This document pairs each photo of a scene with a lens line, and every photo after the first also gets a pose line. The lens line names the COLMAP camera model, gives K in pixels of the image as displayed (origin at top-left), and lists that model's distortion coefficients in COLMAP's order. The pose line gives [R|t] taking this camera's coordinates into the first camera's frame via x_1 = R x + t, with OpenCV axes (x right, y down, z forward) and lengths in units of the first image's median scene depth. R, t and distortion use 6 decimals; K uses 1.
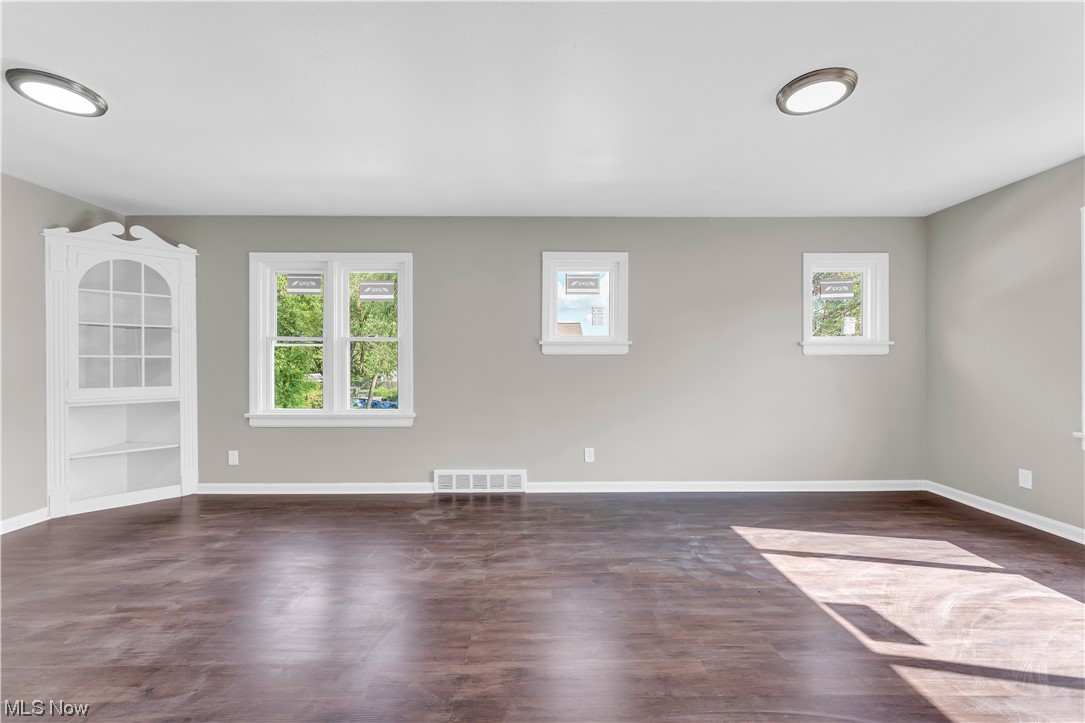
lens RADIAL K [[441.3, 0, 542.5], [0, 441.3, 361.5], [0, 0, 1]] dist [-0.000325, 0.000075]
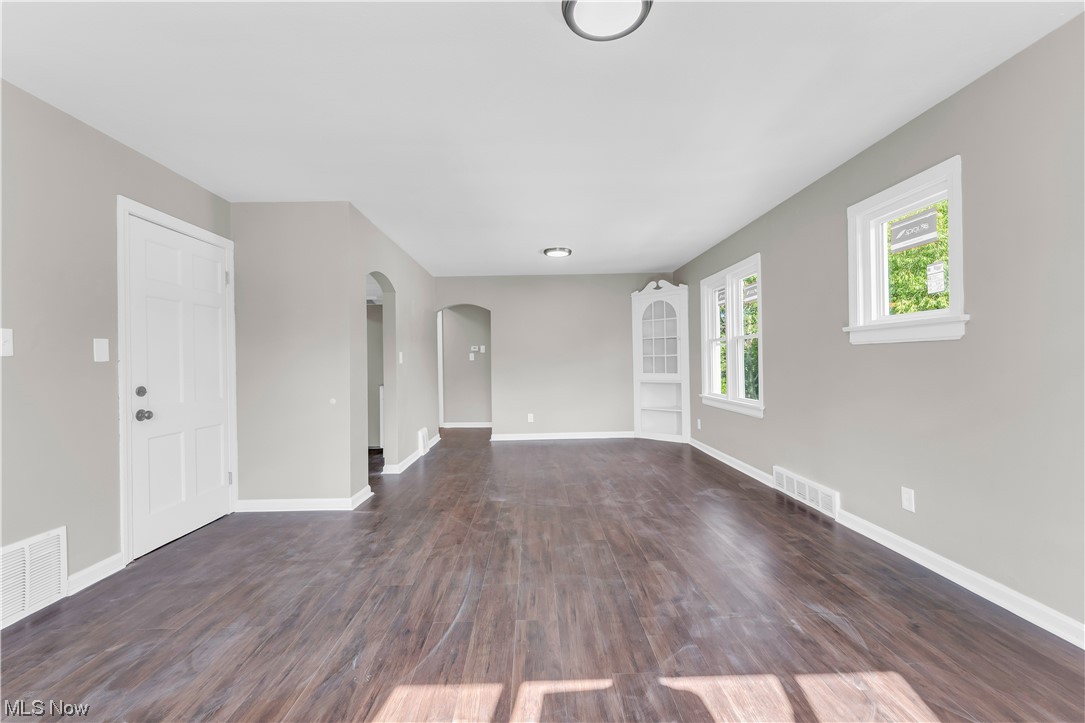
lens RADIAL K [[441.3, 0, 542.5], [0, 441.3, 361.5], [0, 0, 1]] dist [-0.000325, 0.000075]
pose [[0.014553, 0.000545, -0.999894, 0.777327], [0.020262, 0.999794, 0.000839, 0.000352], [0.999689, -0.020272, 0.014539, 0.488266]]
